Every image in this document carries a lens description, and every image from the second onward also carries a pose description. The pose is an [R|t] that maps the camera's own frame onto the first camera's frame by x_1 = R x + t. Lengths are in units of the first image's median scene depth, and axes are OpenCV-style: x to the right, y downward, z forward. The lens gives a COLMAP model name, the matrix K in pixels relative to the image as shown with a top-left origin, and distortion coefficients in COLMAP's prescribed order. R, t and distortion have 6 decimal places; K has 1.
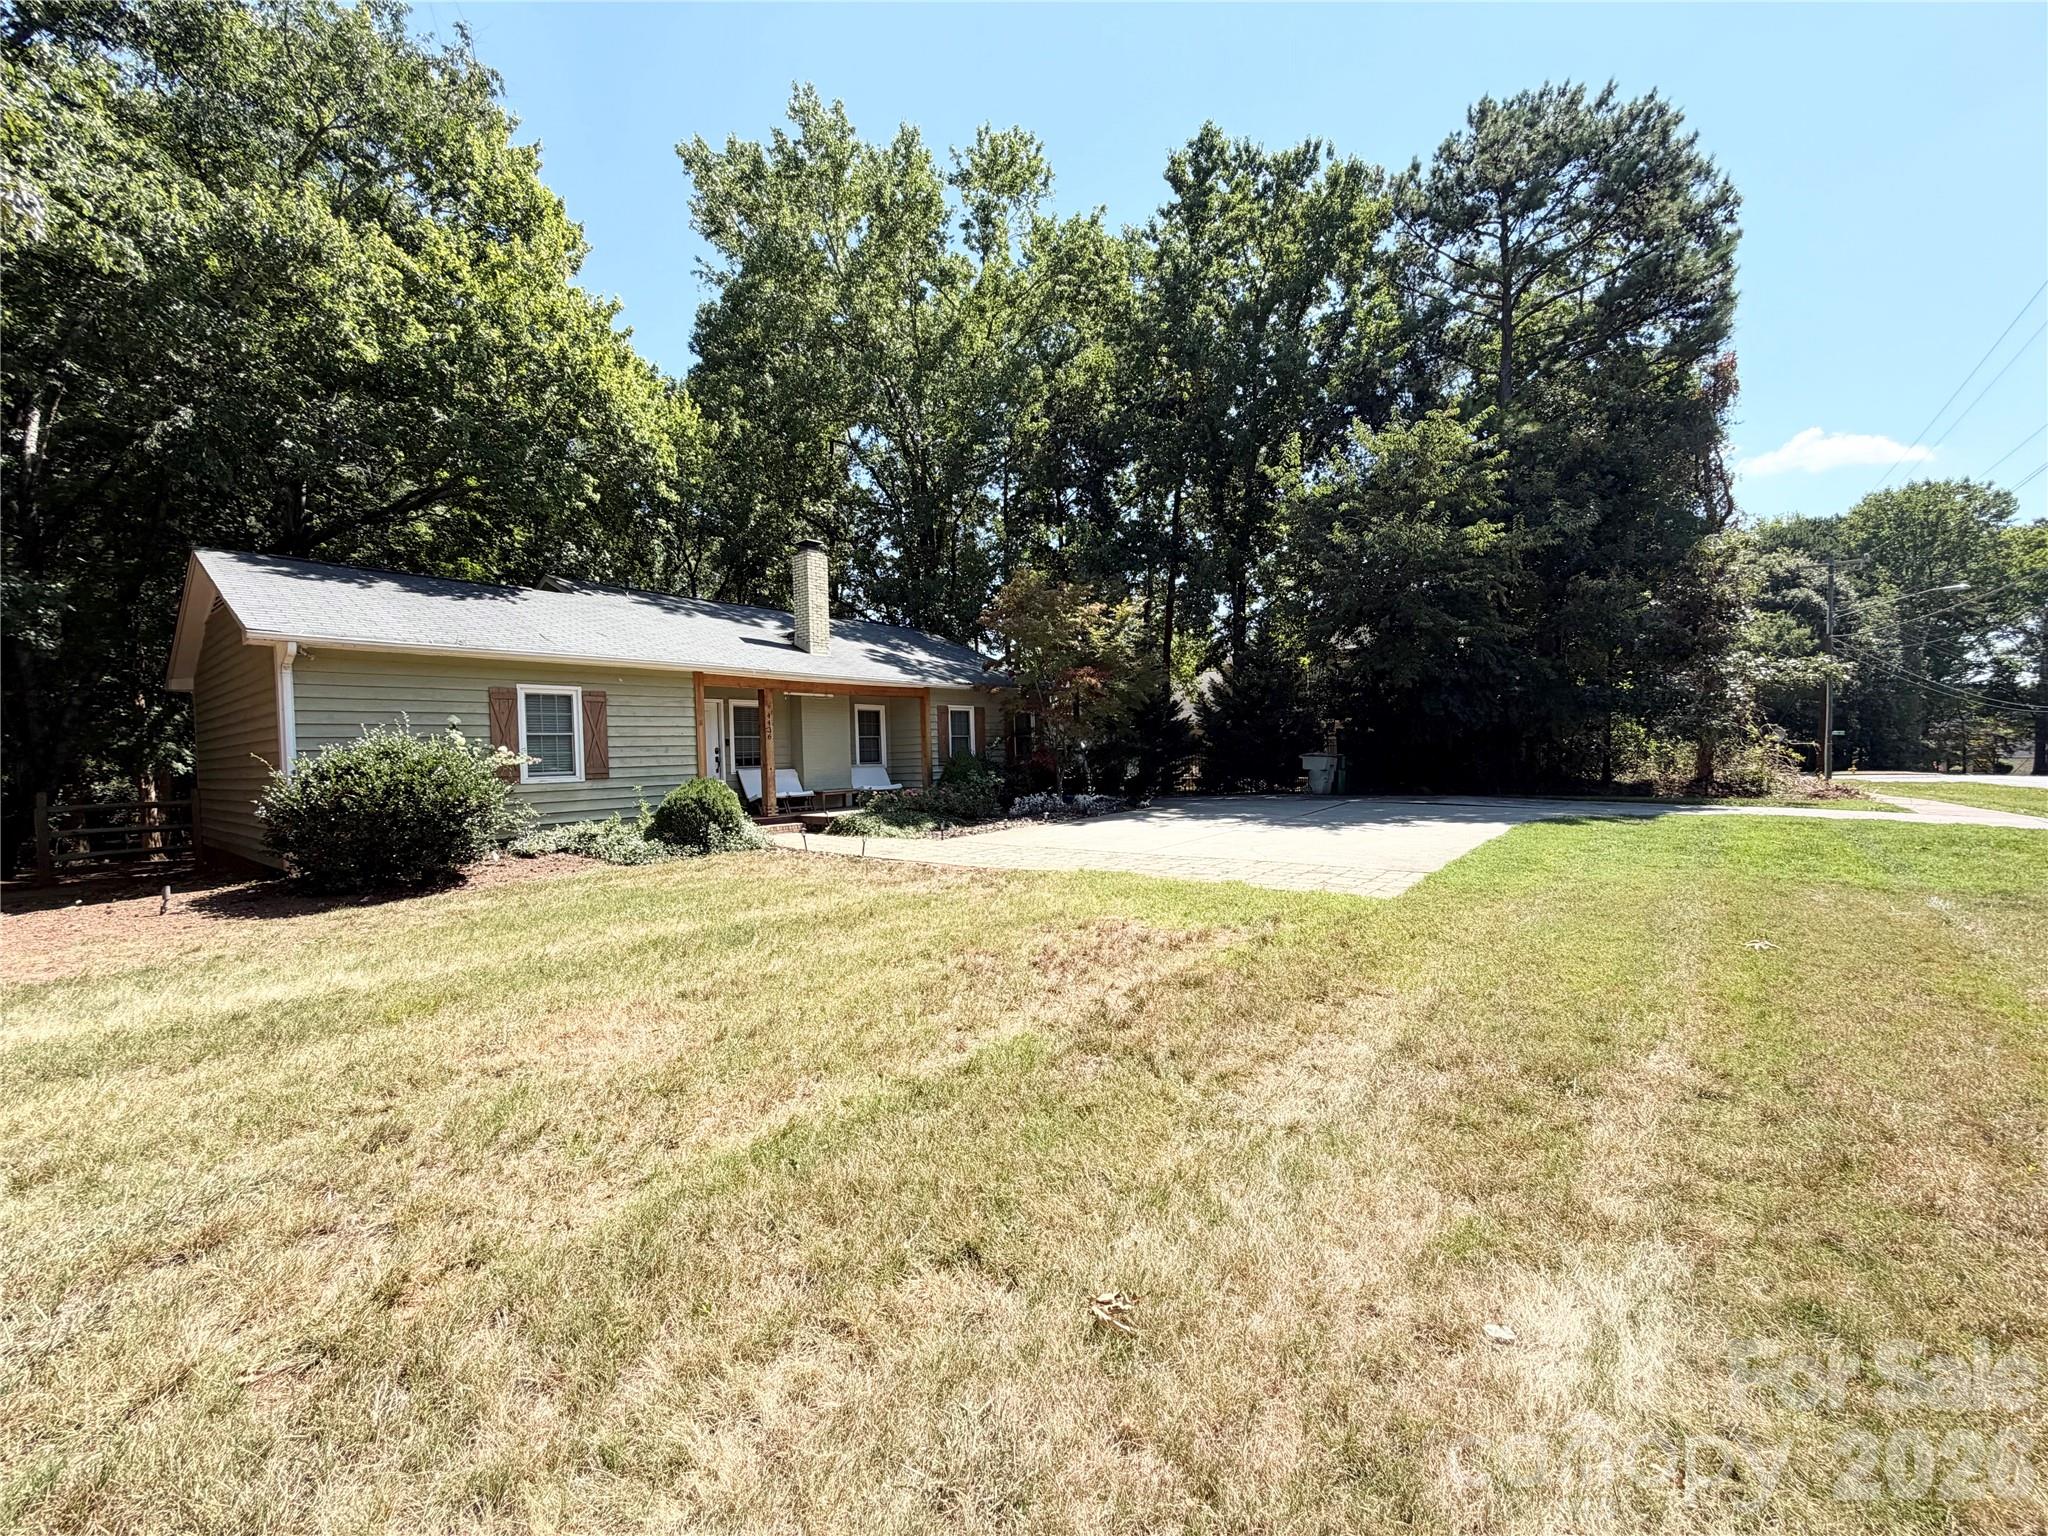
lens RADIAL K [[810.8, 0, 1017.9], [0, 810.8, 767.9], [0, 0, 1]] dist [-0.000909, -0.000495]
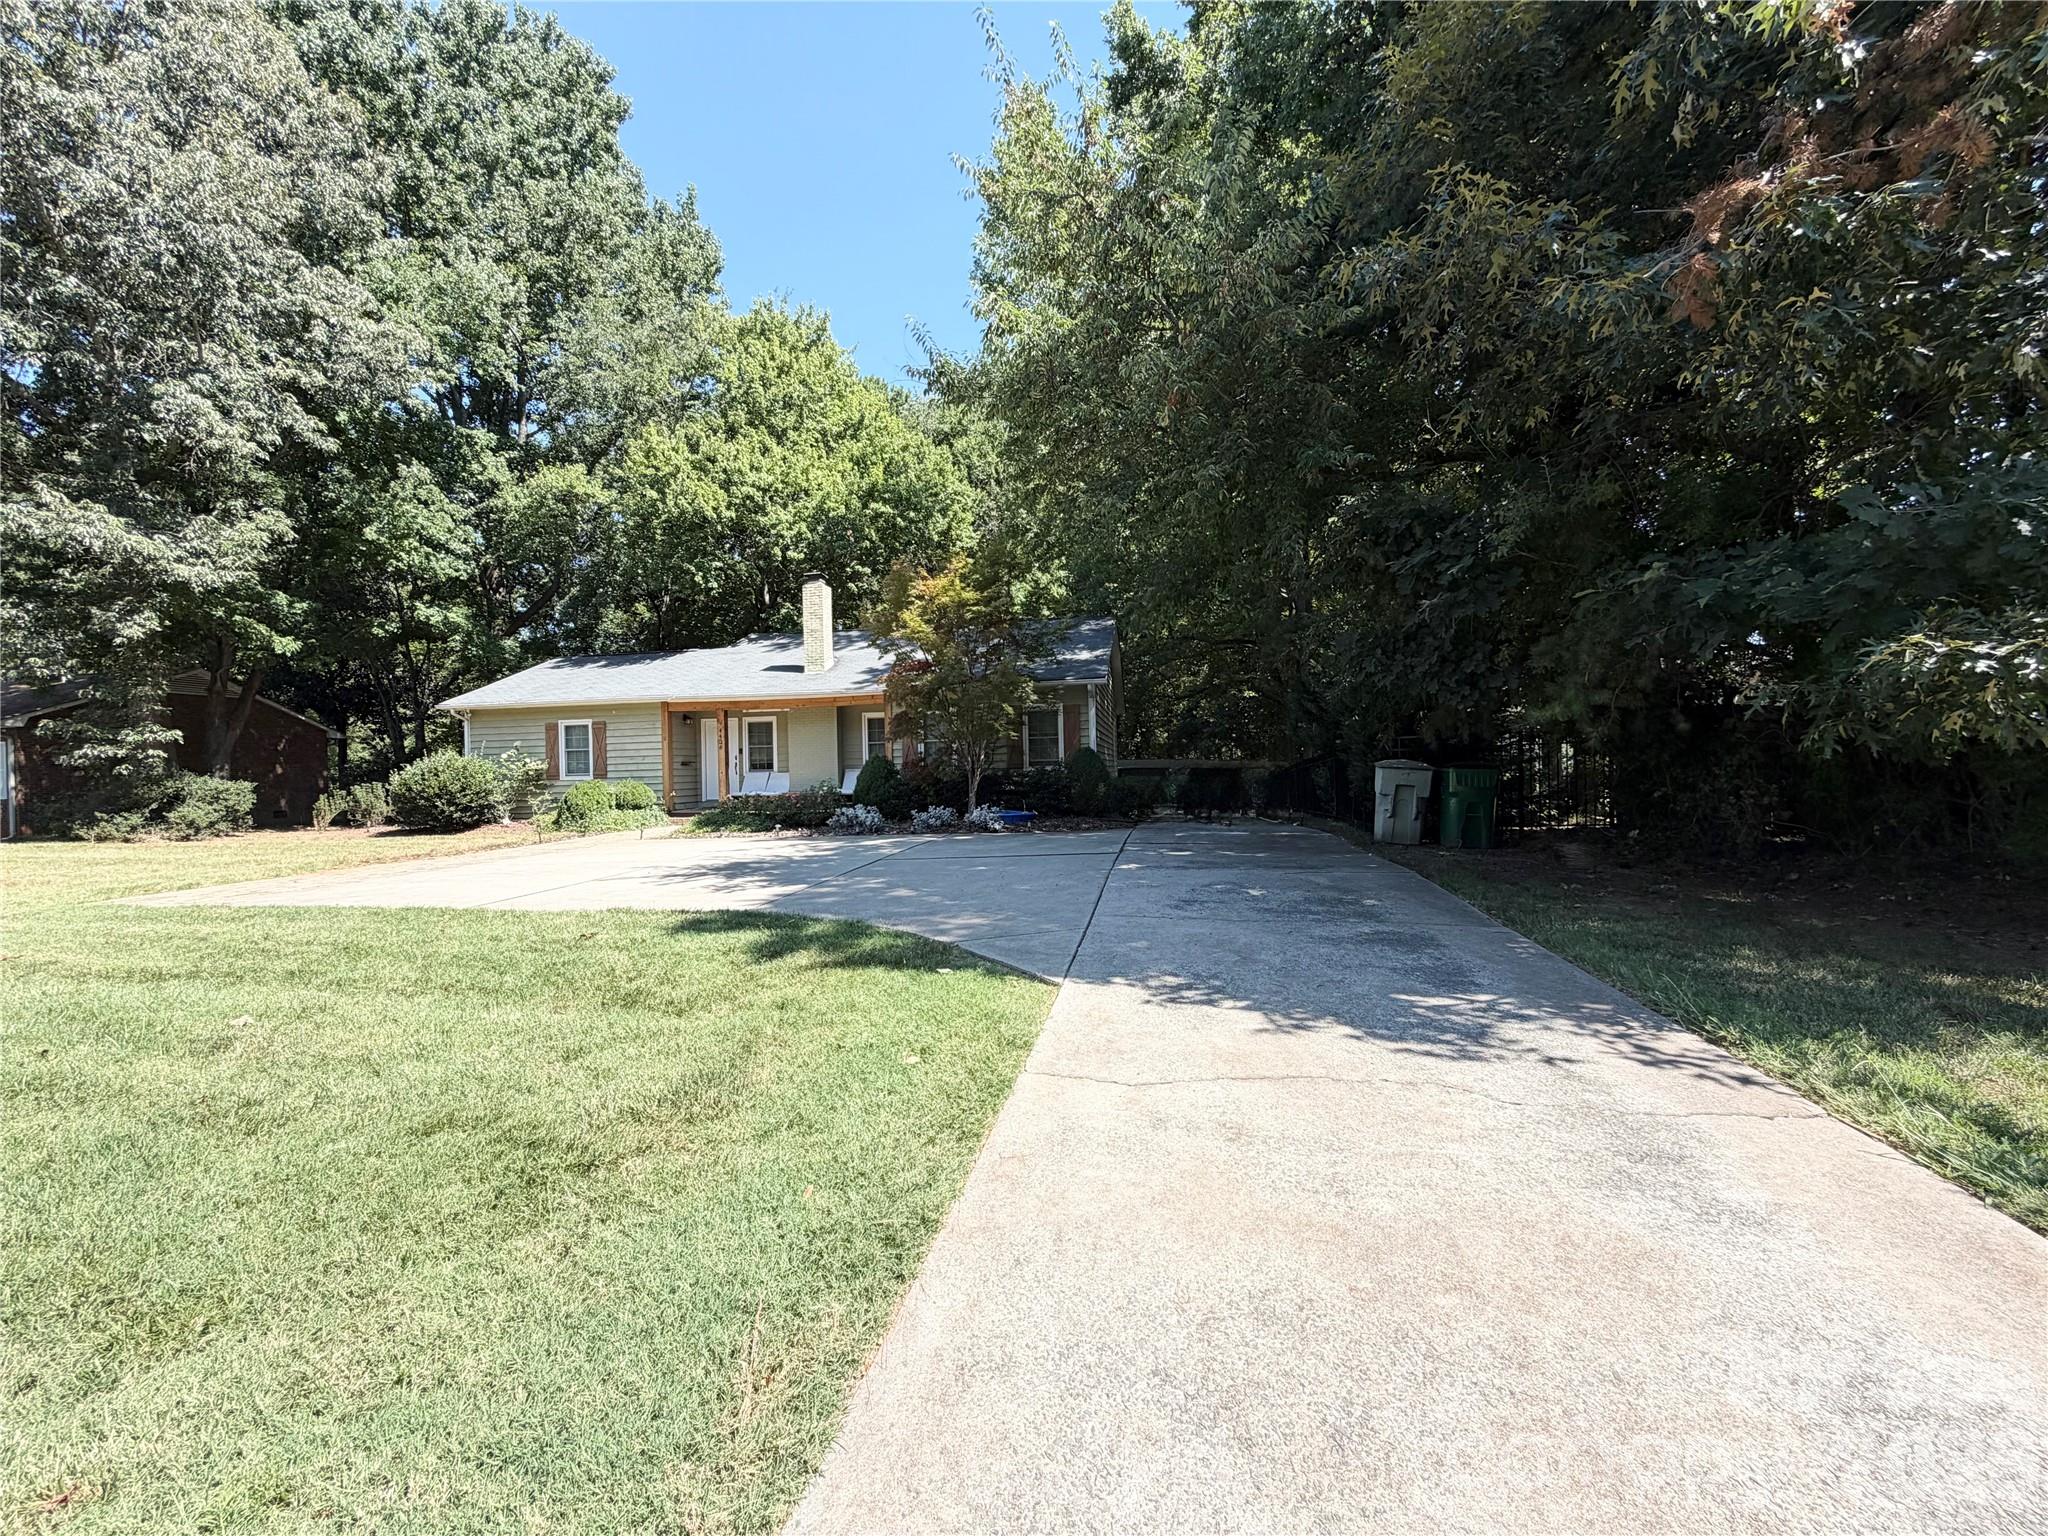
lens RADIAL K [[810.8, 0, 1017.9], [0, 810.8, 767.9], [0, 0, 1]] dist [-0.000909, -0.000495]
pose [[0.492490, 0.016336, -0.870165, 0.968670], [-0.005303, 0.999862, 0.015769, -0.027602], [0.870302, -0.003151, 0.492508, 0.750666]]
